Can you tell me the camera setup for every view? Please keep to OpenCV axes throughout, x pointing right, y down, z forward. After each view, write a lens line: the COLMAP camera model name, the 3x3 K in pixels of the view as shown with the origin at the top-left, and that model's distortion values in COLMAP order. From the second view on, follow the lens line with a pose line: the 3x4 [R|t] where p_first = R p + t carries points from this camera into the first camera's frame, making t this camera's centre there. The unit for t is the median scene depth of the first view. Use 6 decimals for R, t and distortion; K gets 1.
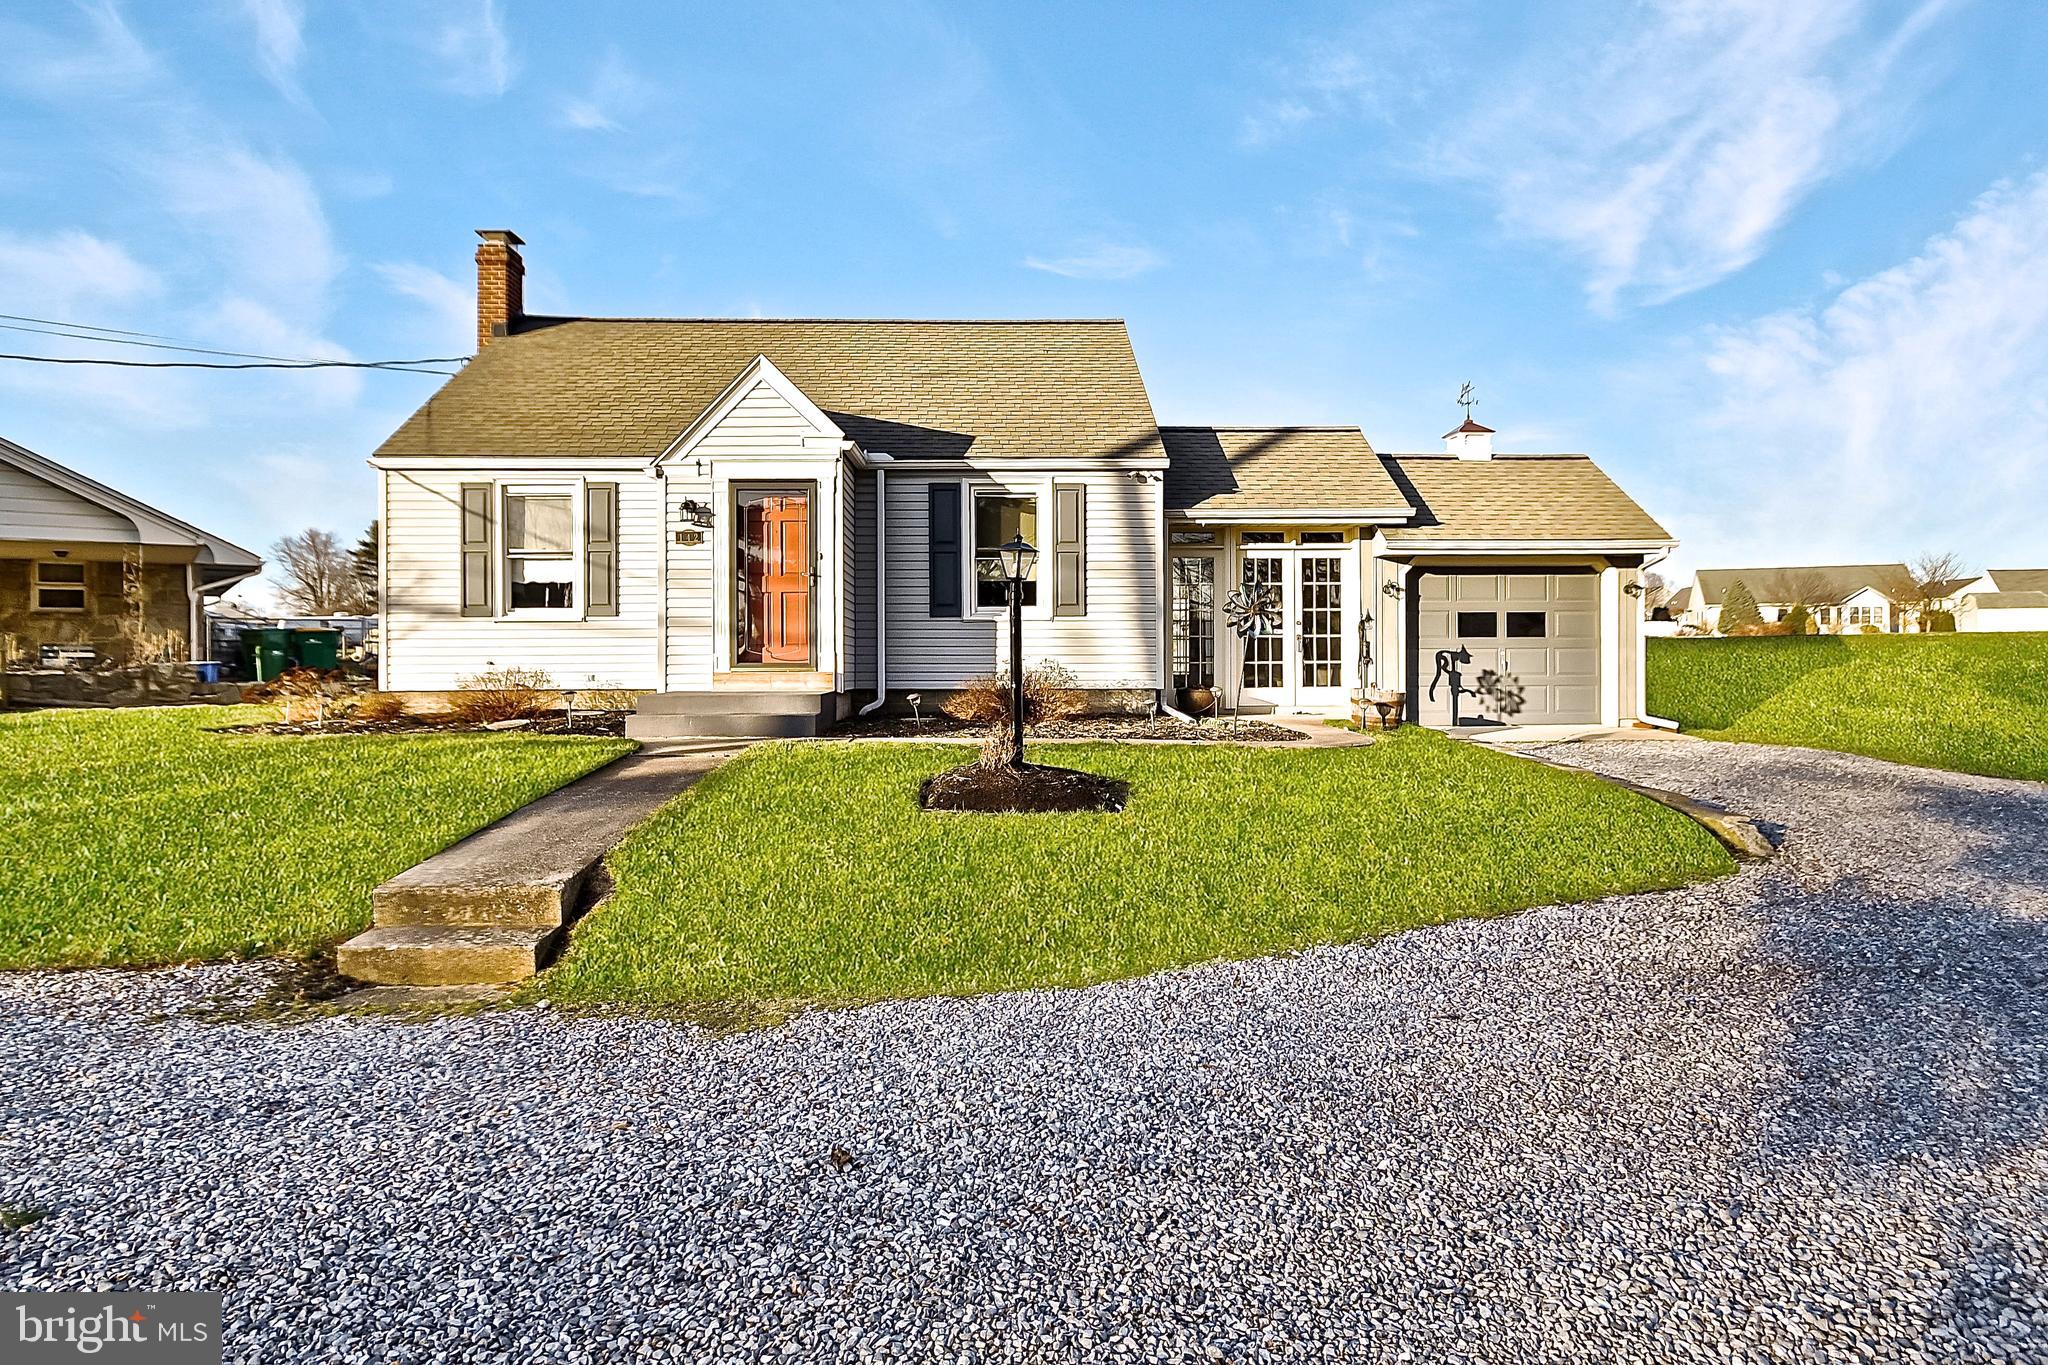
lens RADIAL K [[1002.1, 0, 1015.7], [0, 1002.1, 684.4], [0, 0, 1]] dist [0.011443, 0.000116]
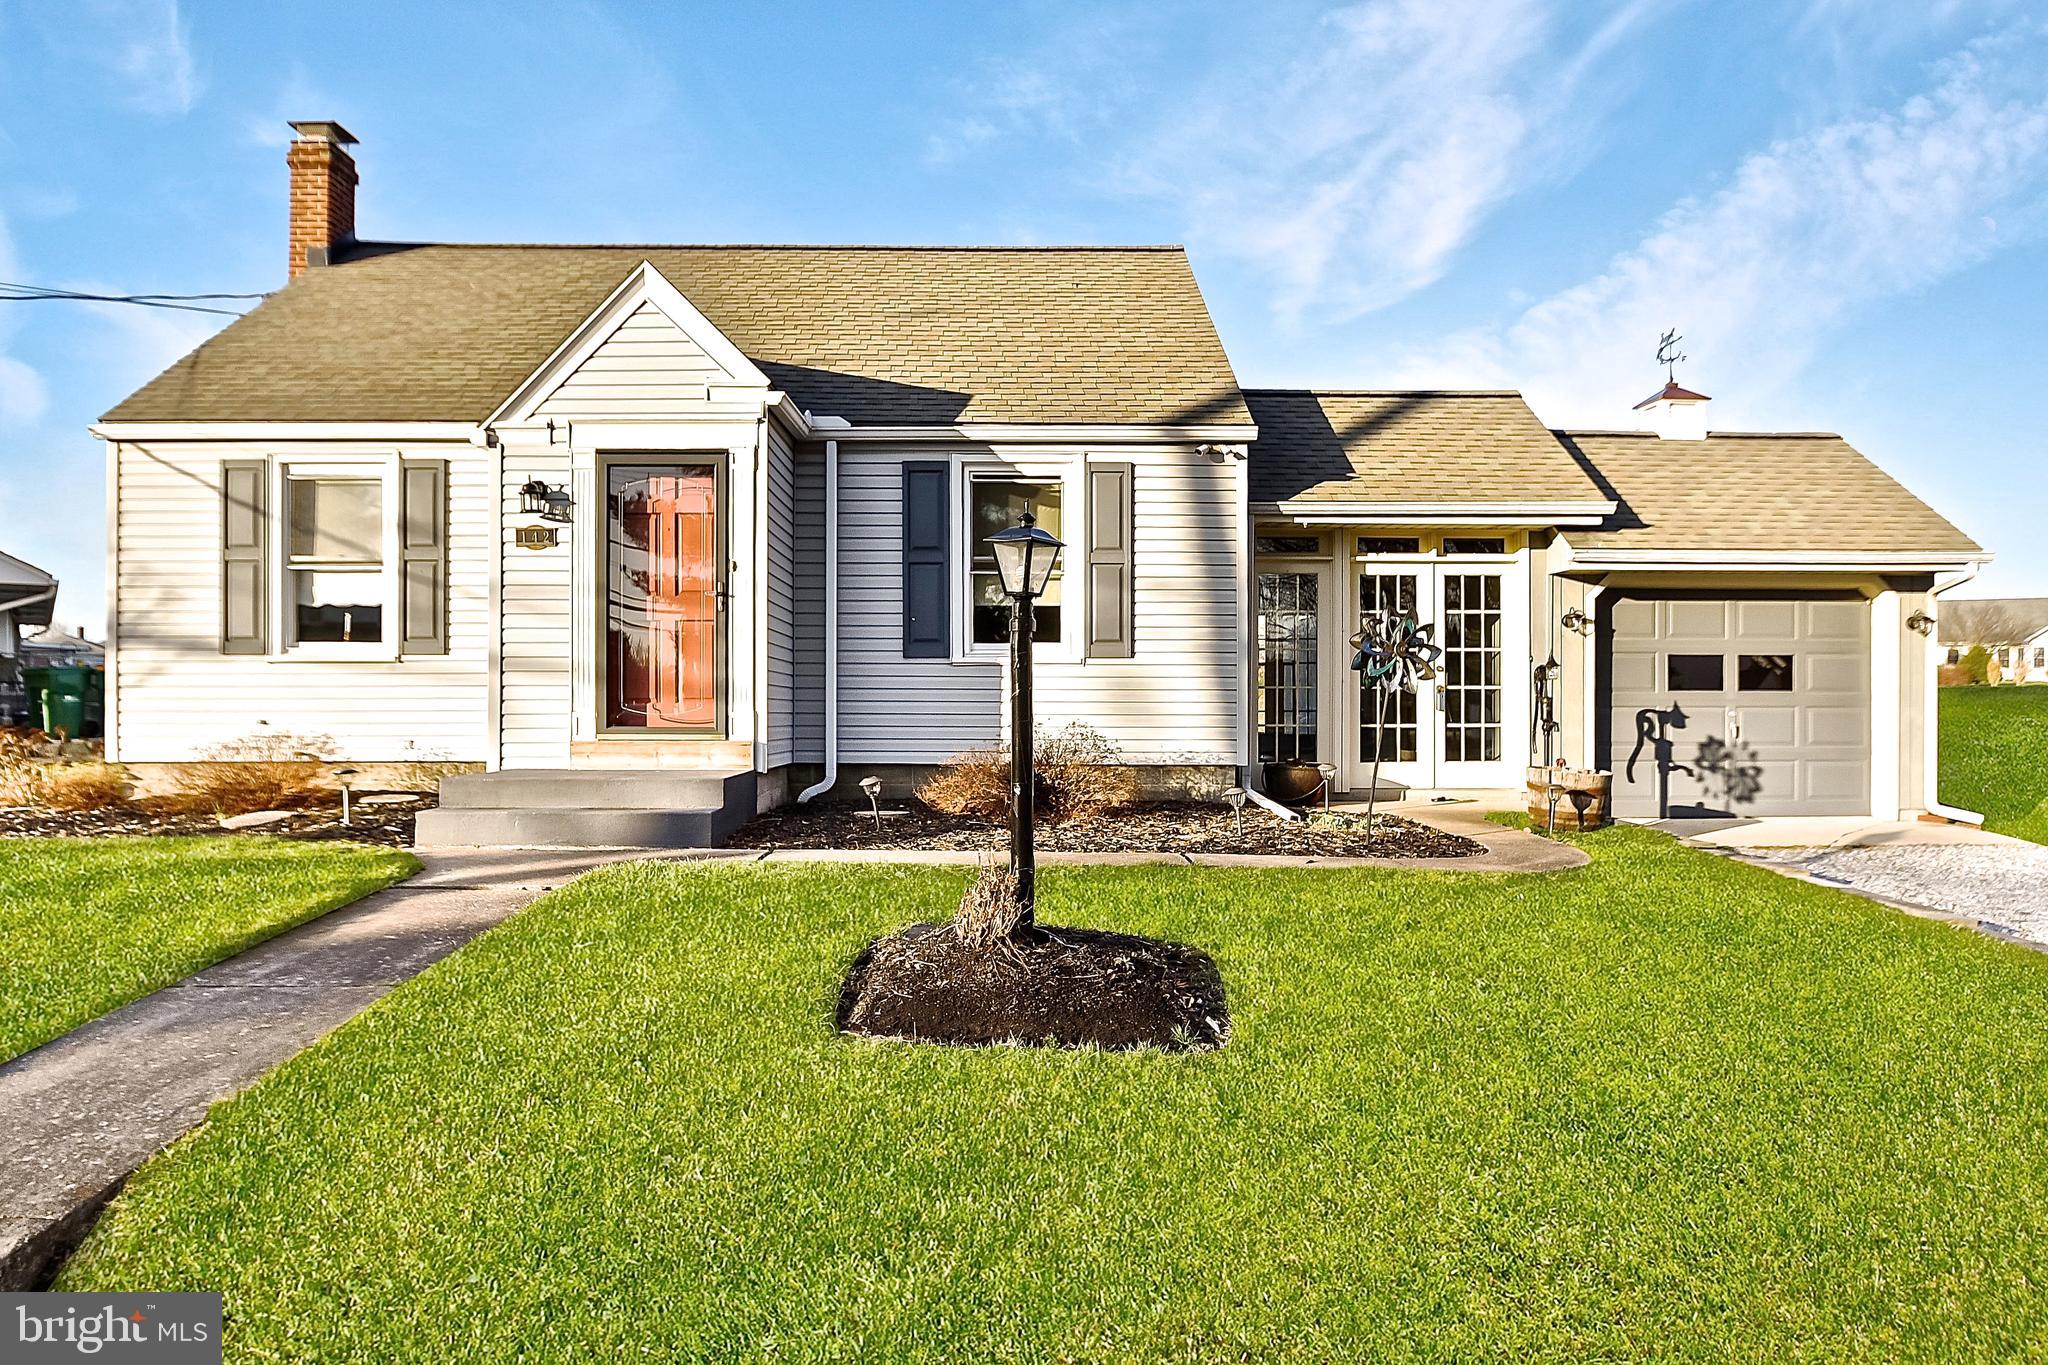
lens RADIAL K [[1164.9, 0, 1025.2], [0, 1164.9, 680.2], [0, 0, 1]] dist [0.006463, -0.000292]
pose [[0.999939, 0.005134, -0.009780, 0.004580], [-0.005561, 0.999012, -0.044088, -0.017585], [0.009544, 0.044140, 0.998980, 0.209279]]
